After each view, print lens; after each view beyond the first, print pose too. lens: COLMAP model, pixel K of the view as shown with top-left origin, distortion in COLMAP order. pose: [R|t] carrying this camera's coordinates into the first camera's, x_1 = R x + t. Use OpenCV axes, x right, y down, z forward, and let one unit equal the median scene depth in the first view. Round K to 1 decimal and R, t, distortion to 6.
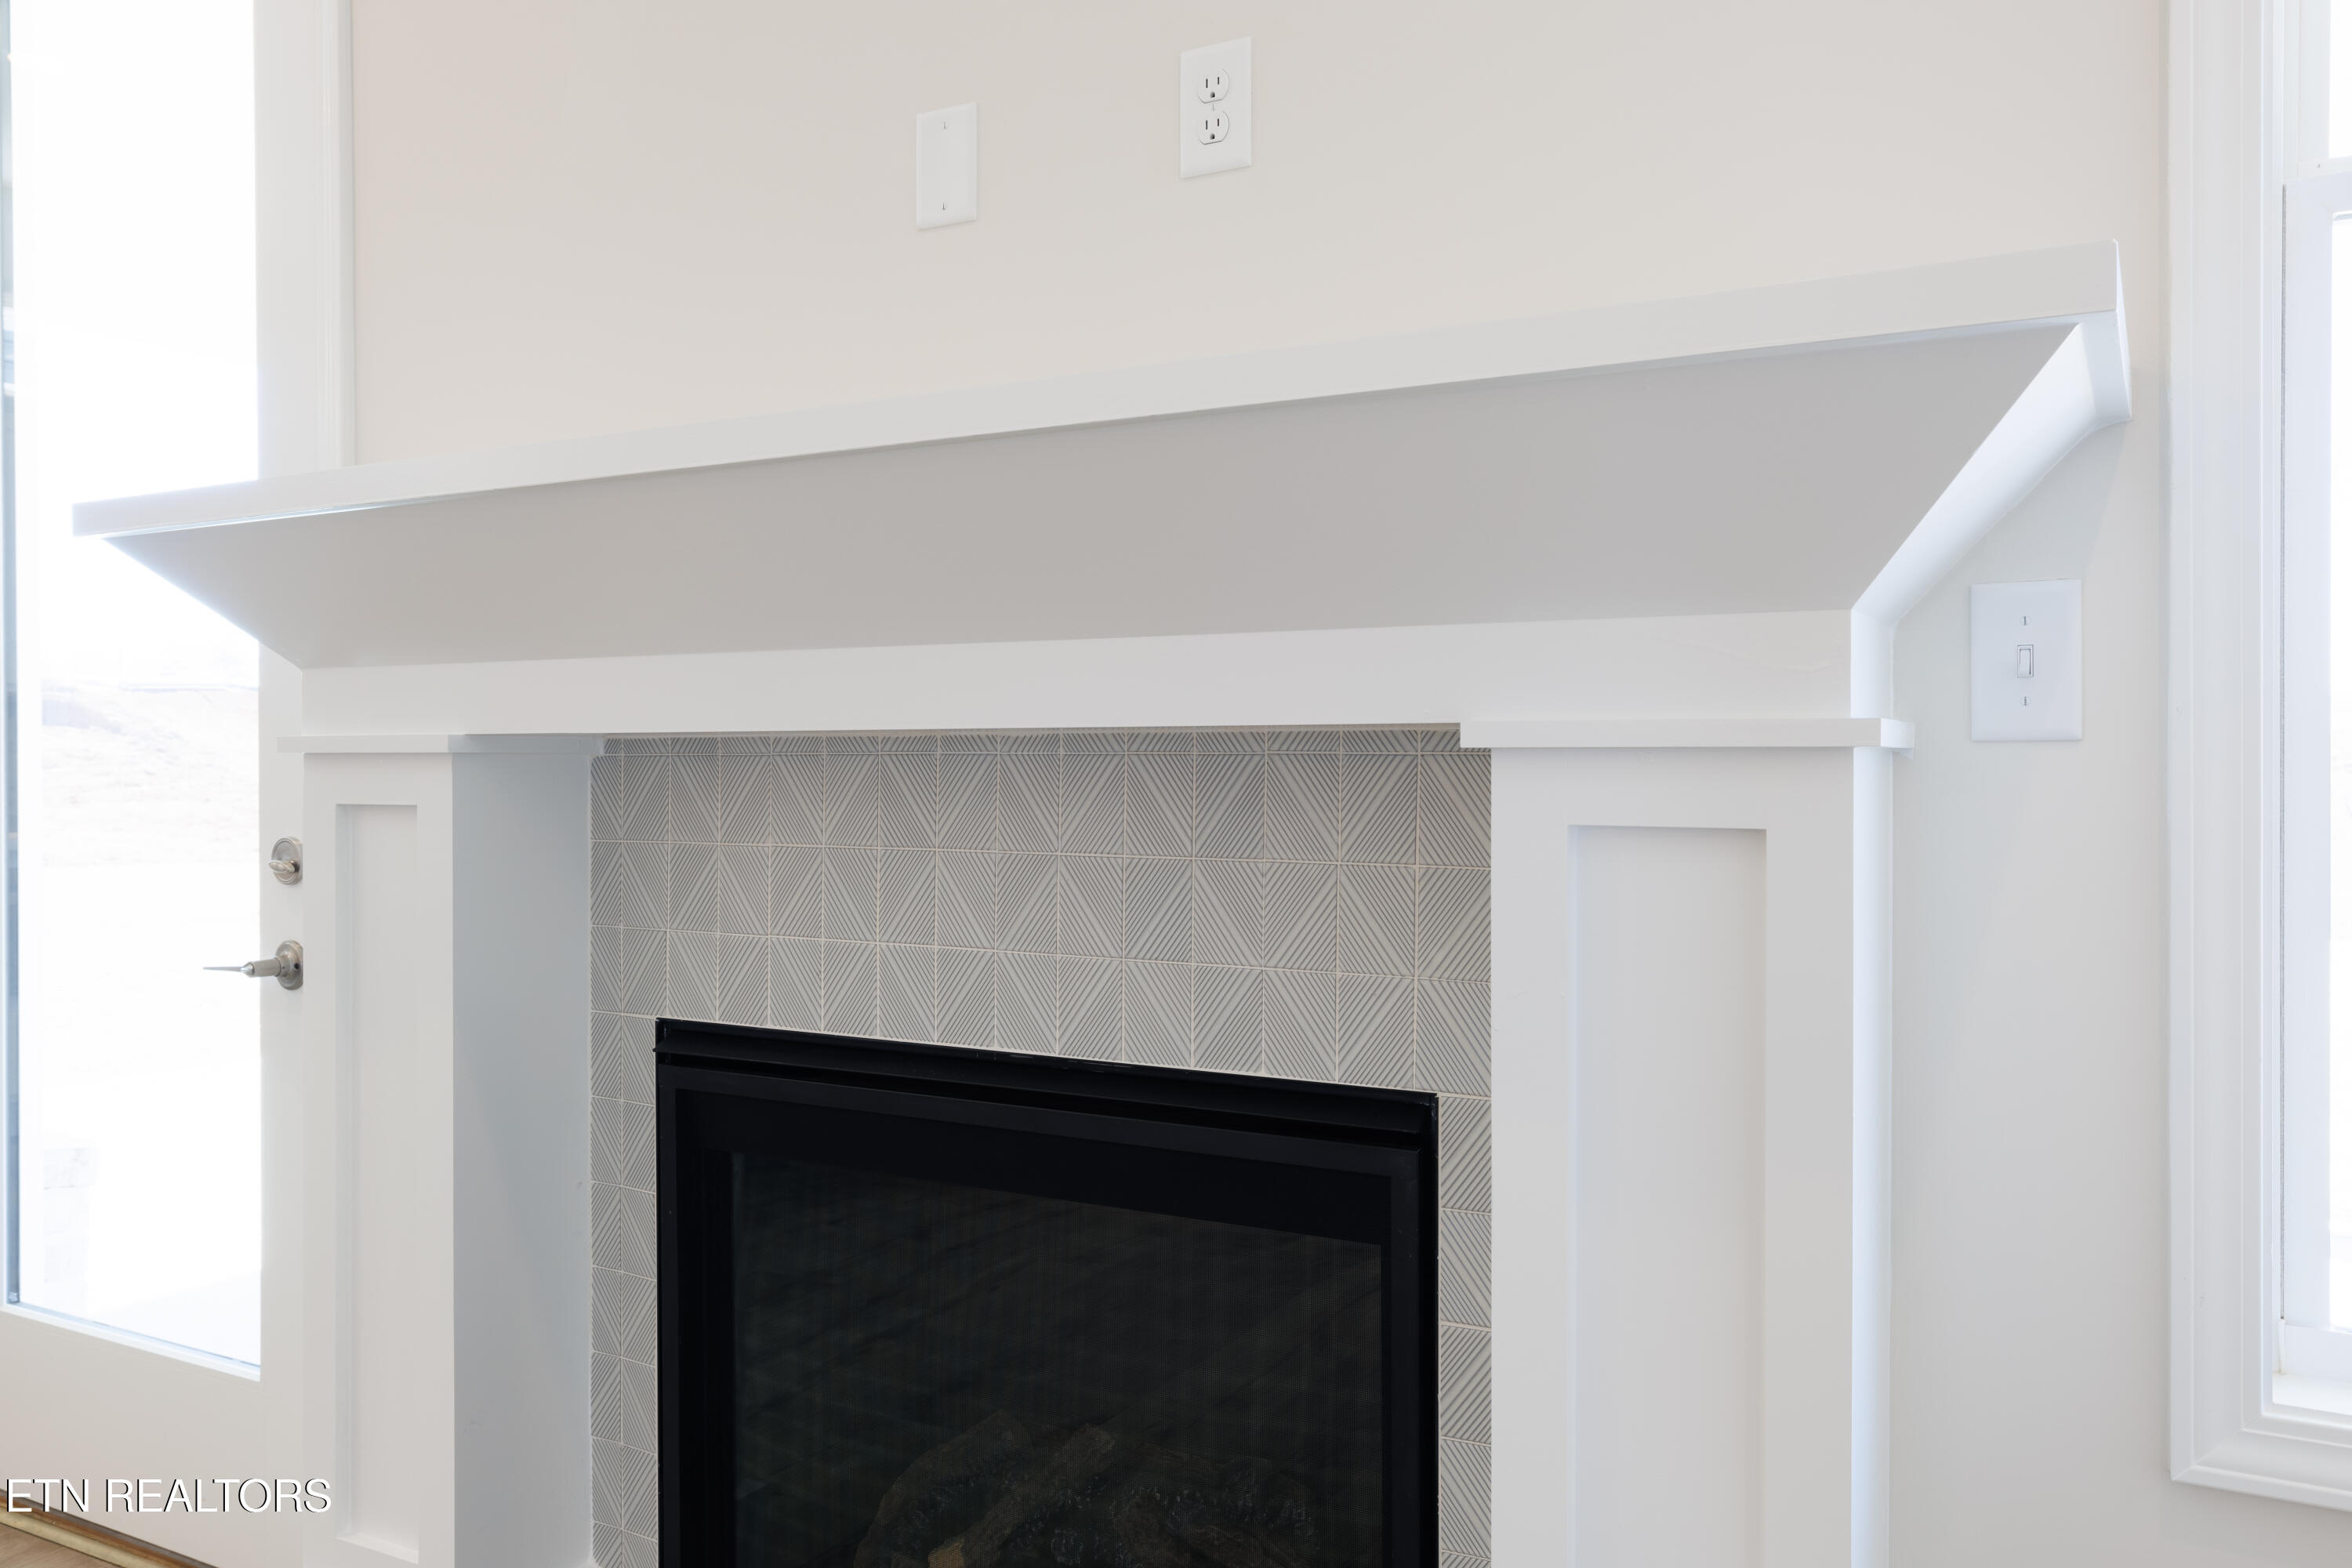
lens RADIAL K [[1809.7, 0, 1175.5], [0, 1809.7, 787.0], [0, 0, 1]] dist [-0.015494, -0.003149]
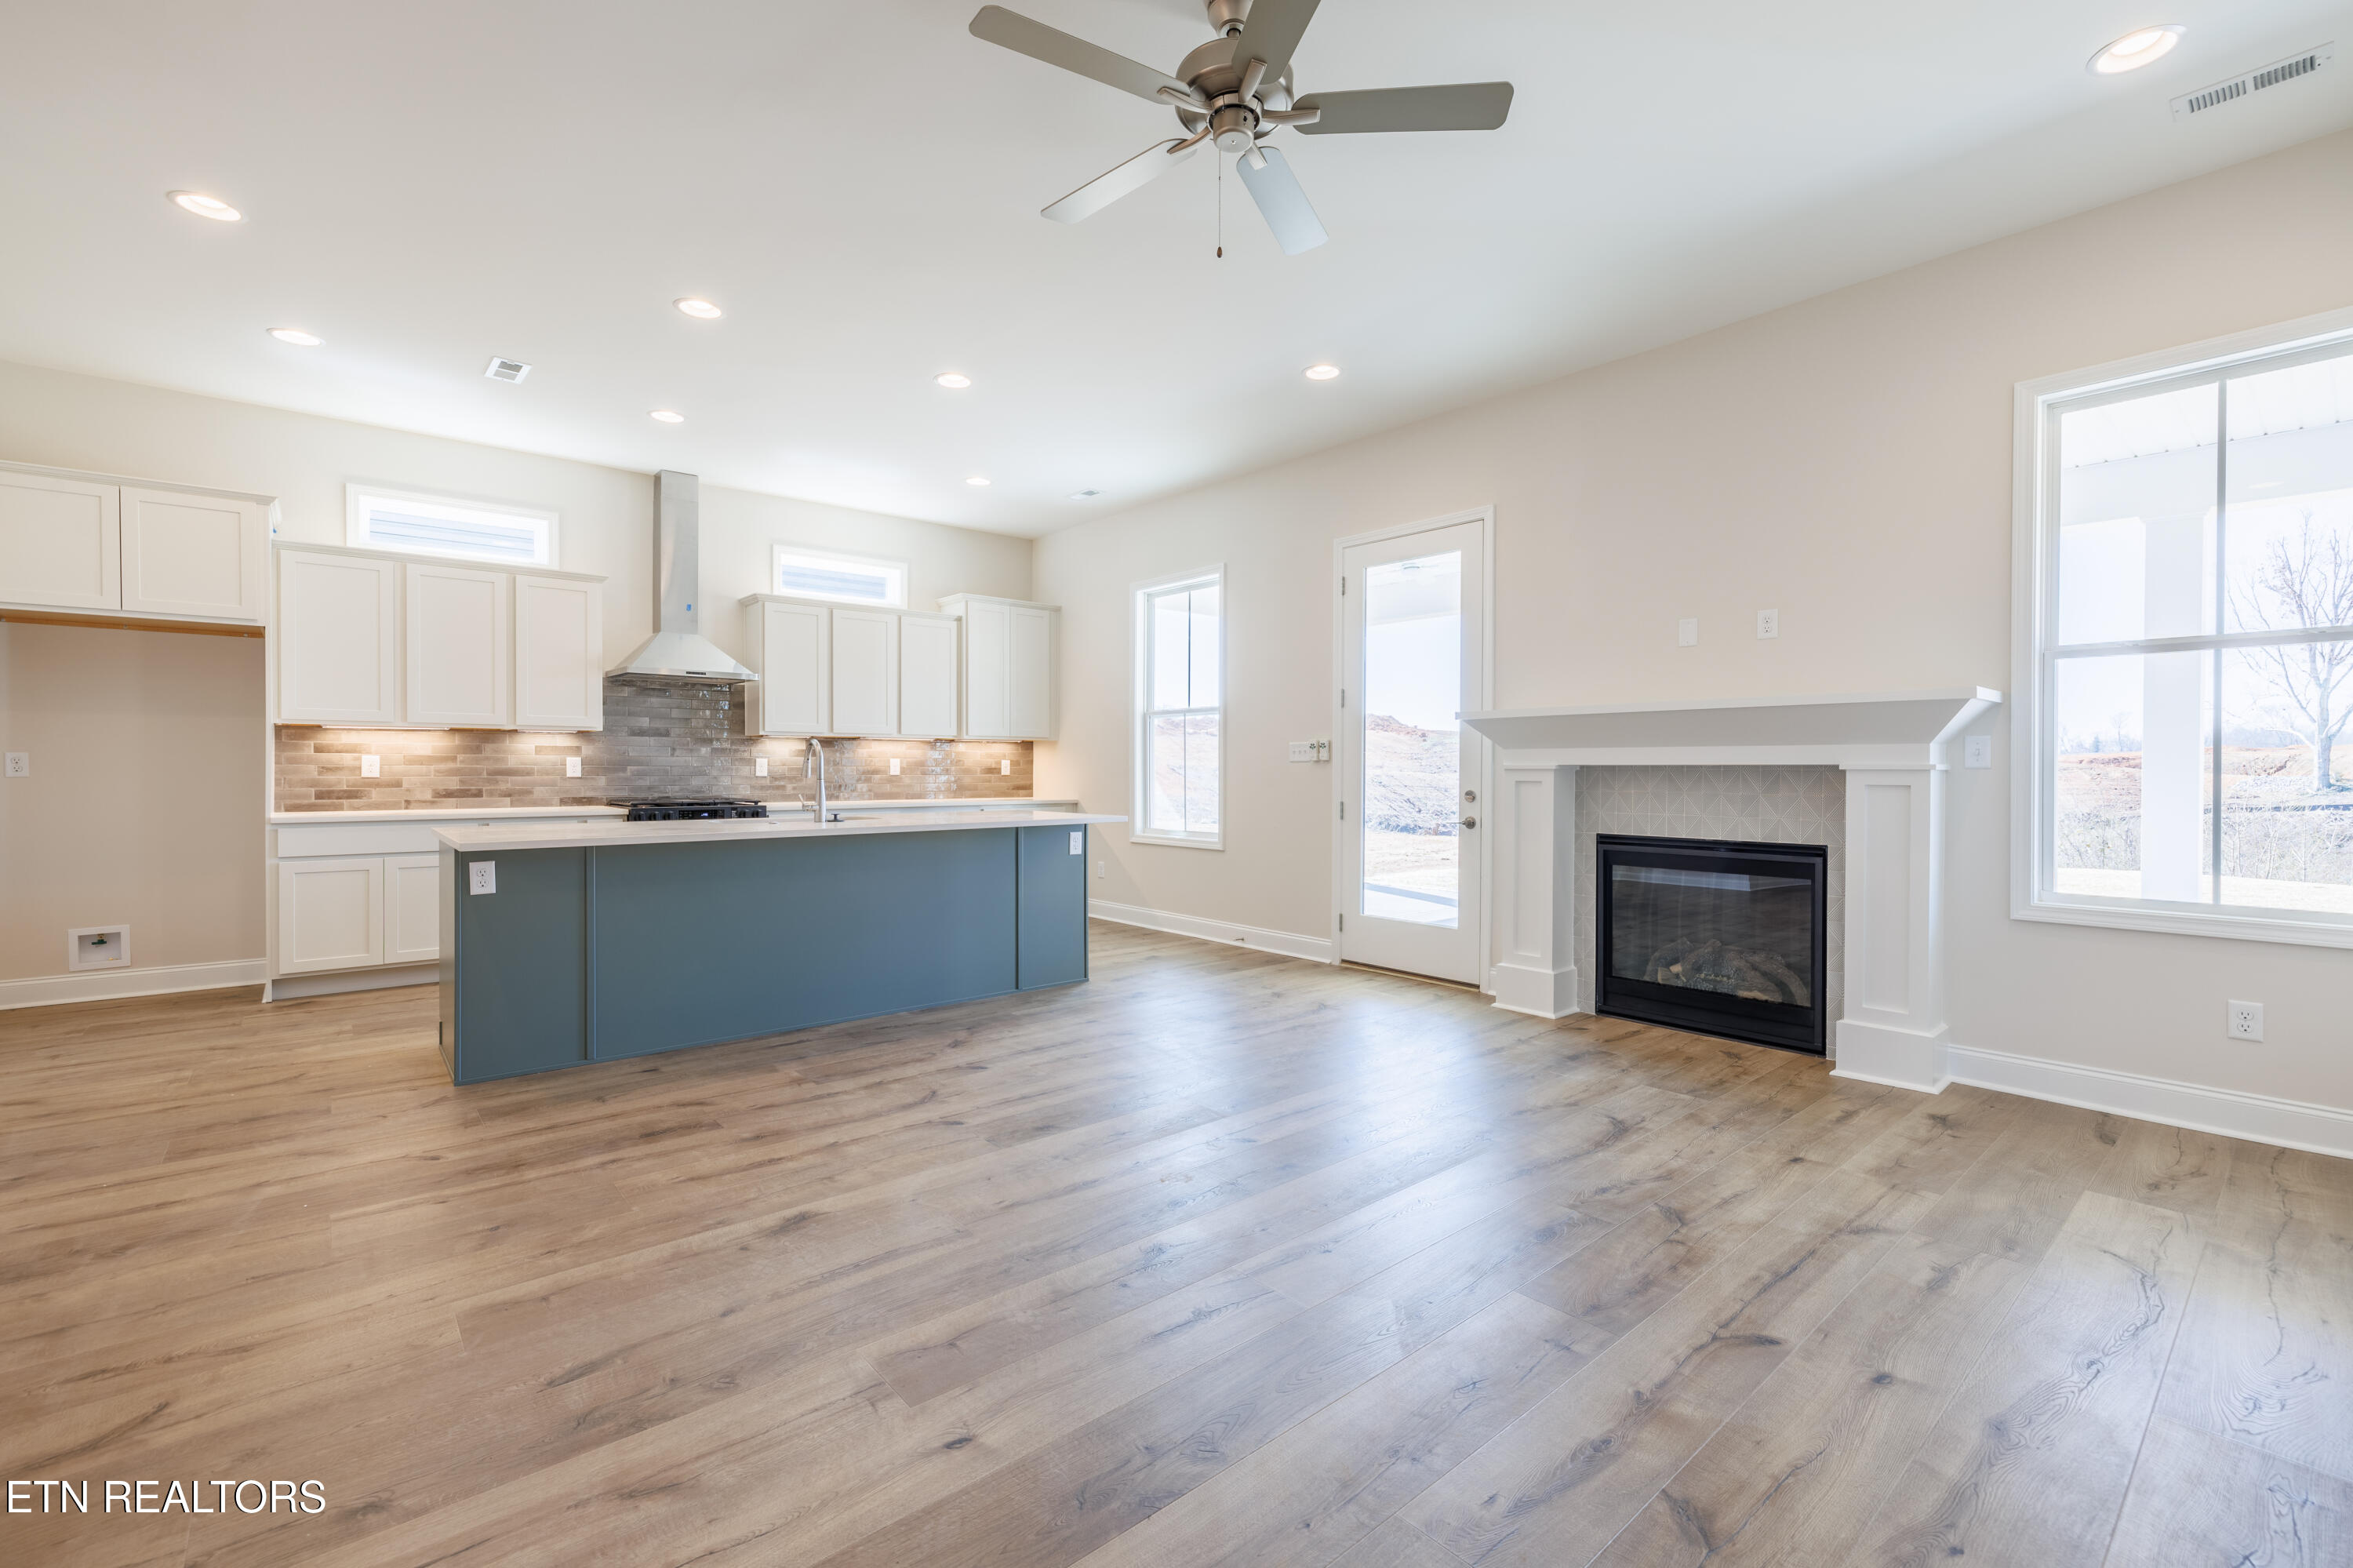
lens RADIAL K [[1012.0, 0, 1152.0], [0, 1012.0, 781.8], [0, 0, 1]] dist [-0.000219, -0.000304]
pose [[0.935723, 0.007069, -0.352665, -0.511020], [-0.007427, 0.999972, 0.000336, 0.019959], [0.352658, 0.002305, 0.935749, -1.847654]]
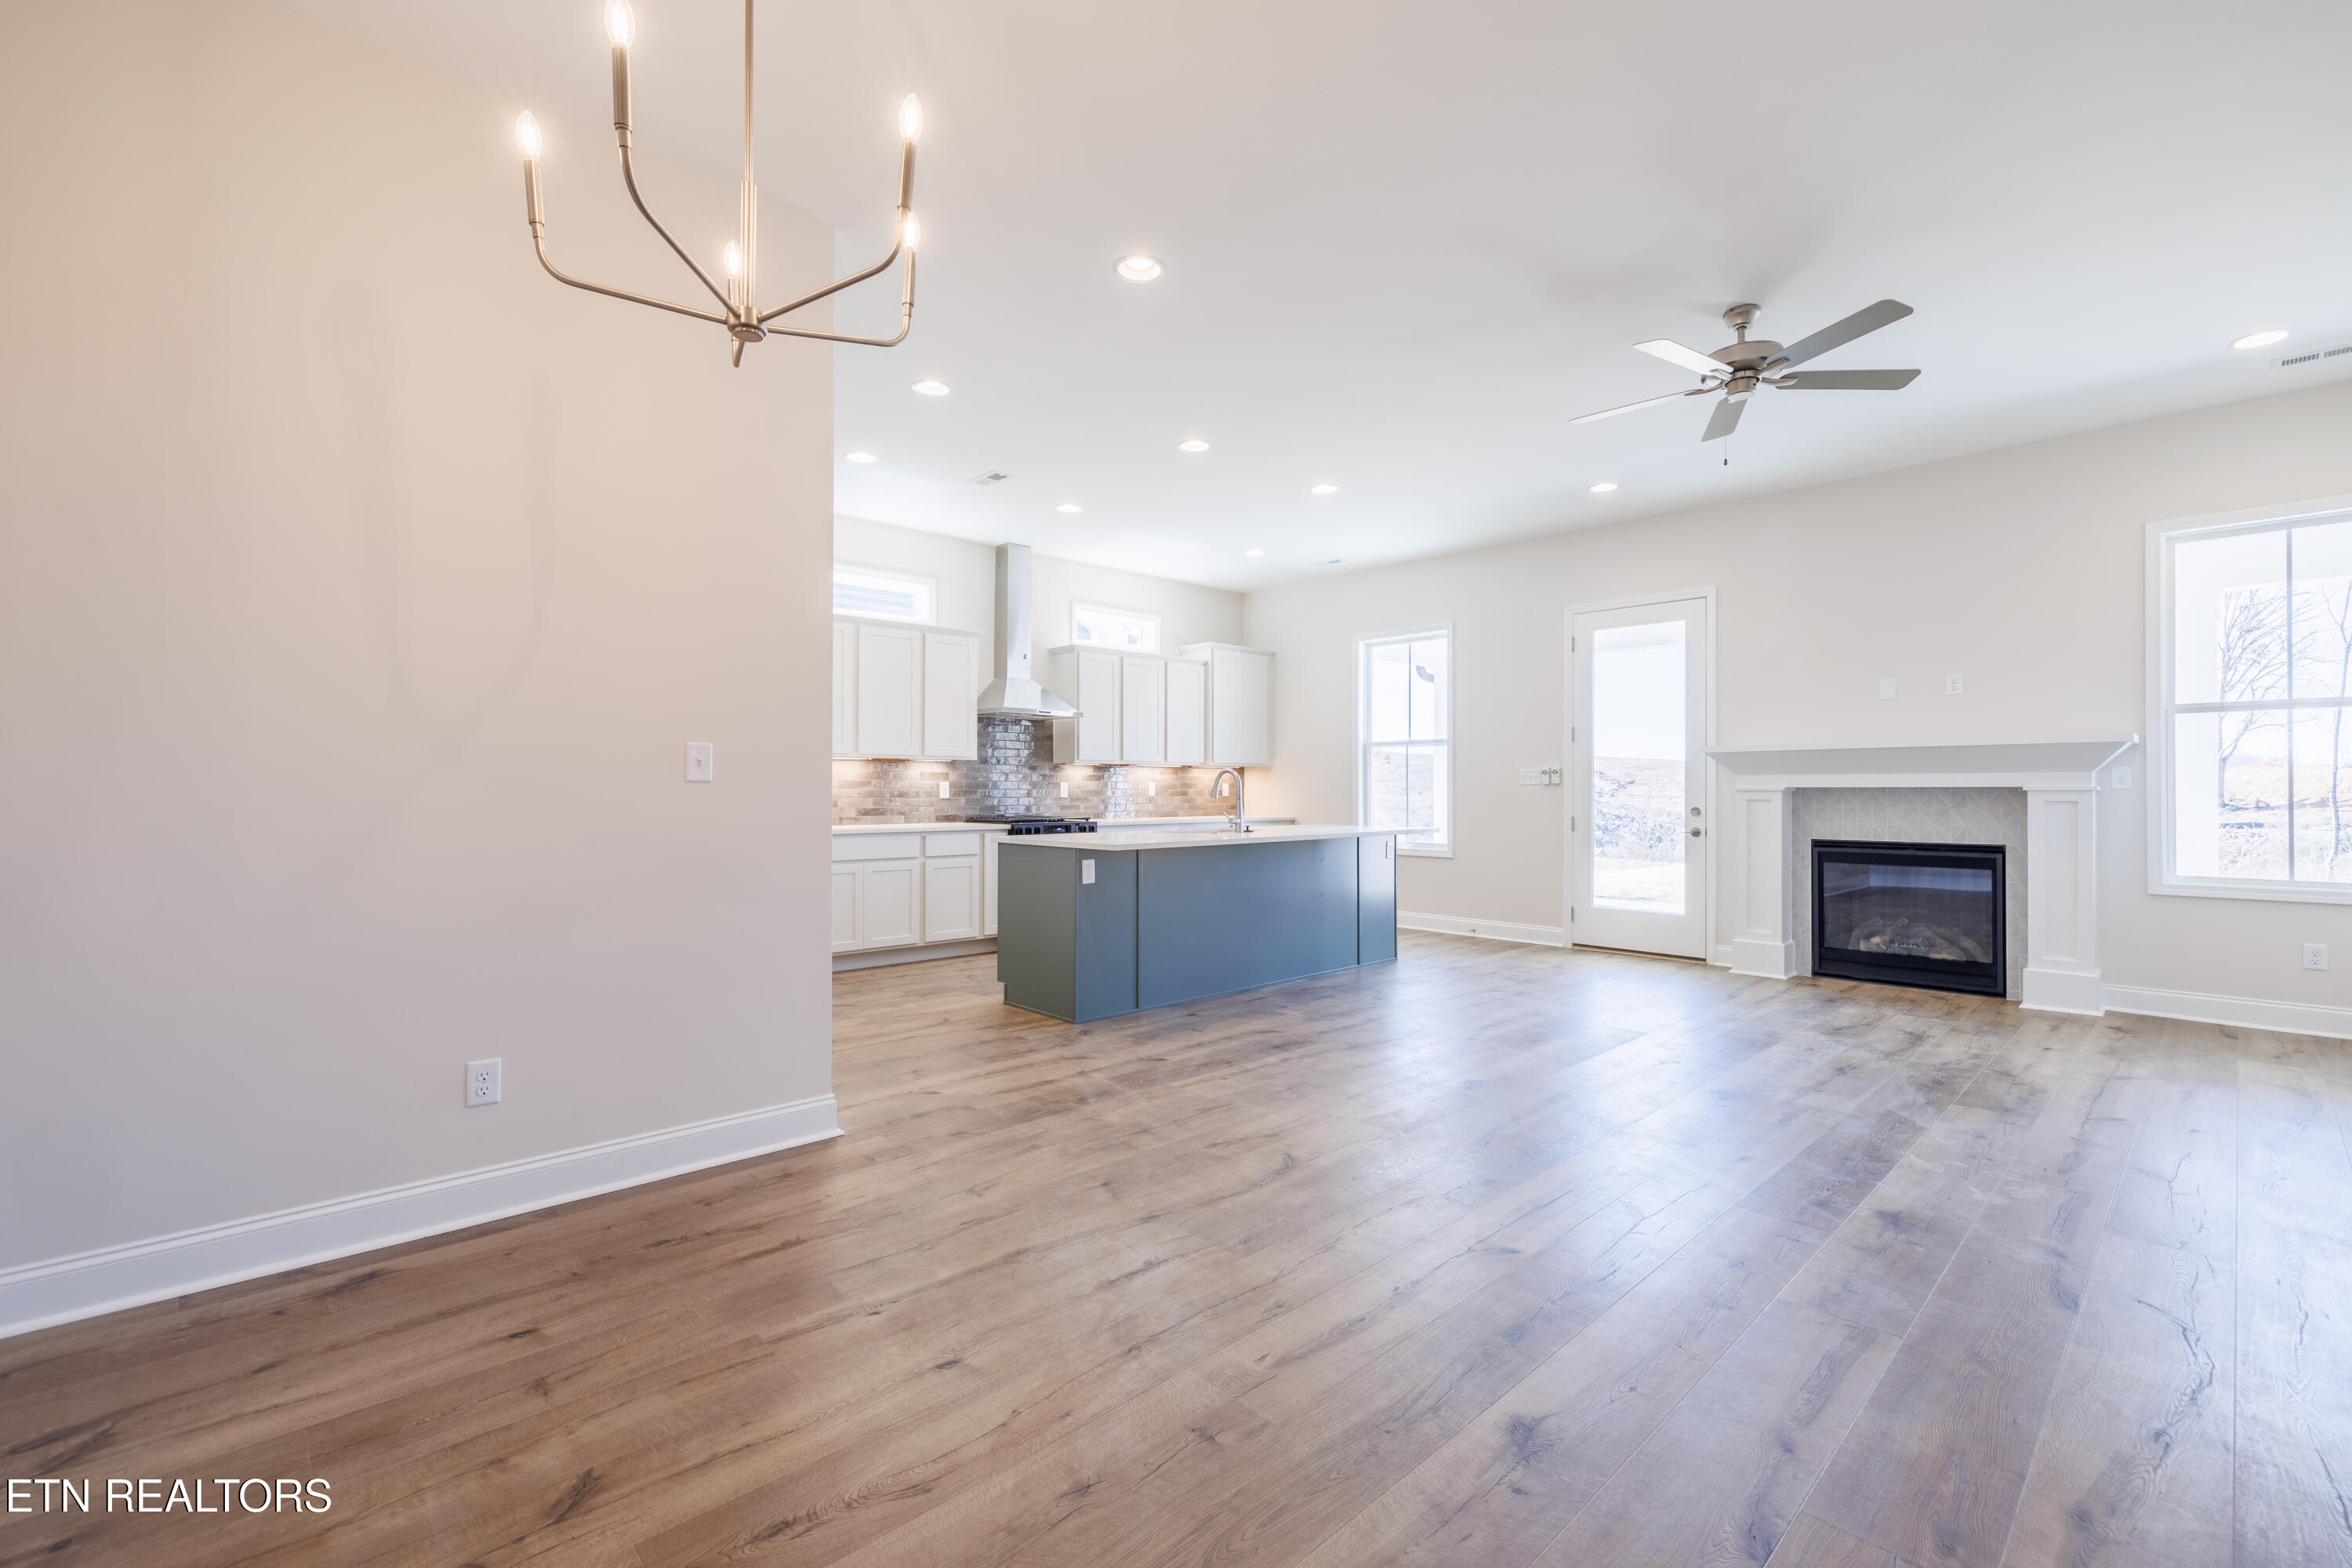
lens RADIAL K [[1011.5, 0, 1174.7], [0, 1011.5, 790.3], [0, 0, 1]] dist [-0.000219, -0.000304]
pose [[0.953757, 0.000856, -0.300576, -1.453947], [-0.005220, 0.999892, -0.013716, 0.039110], [0.300532, 0.014651, 0.953659, -3.018742]]
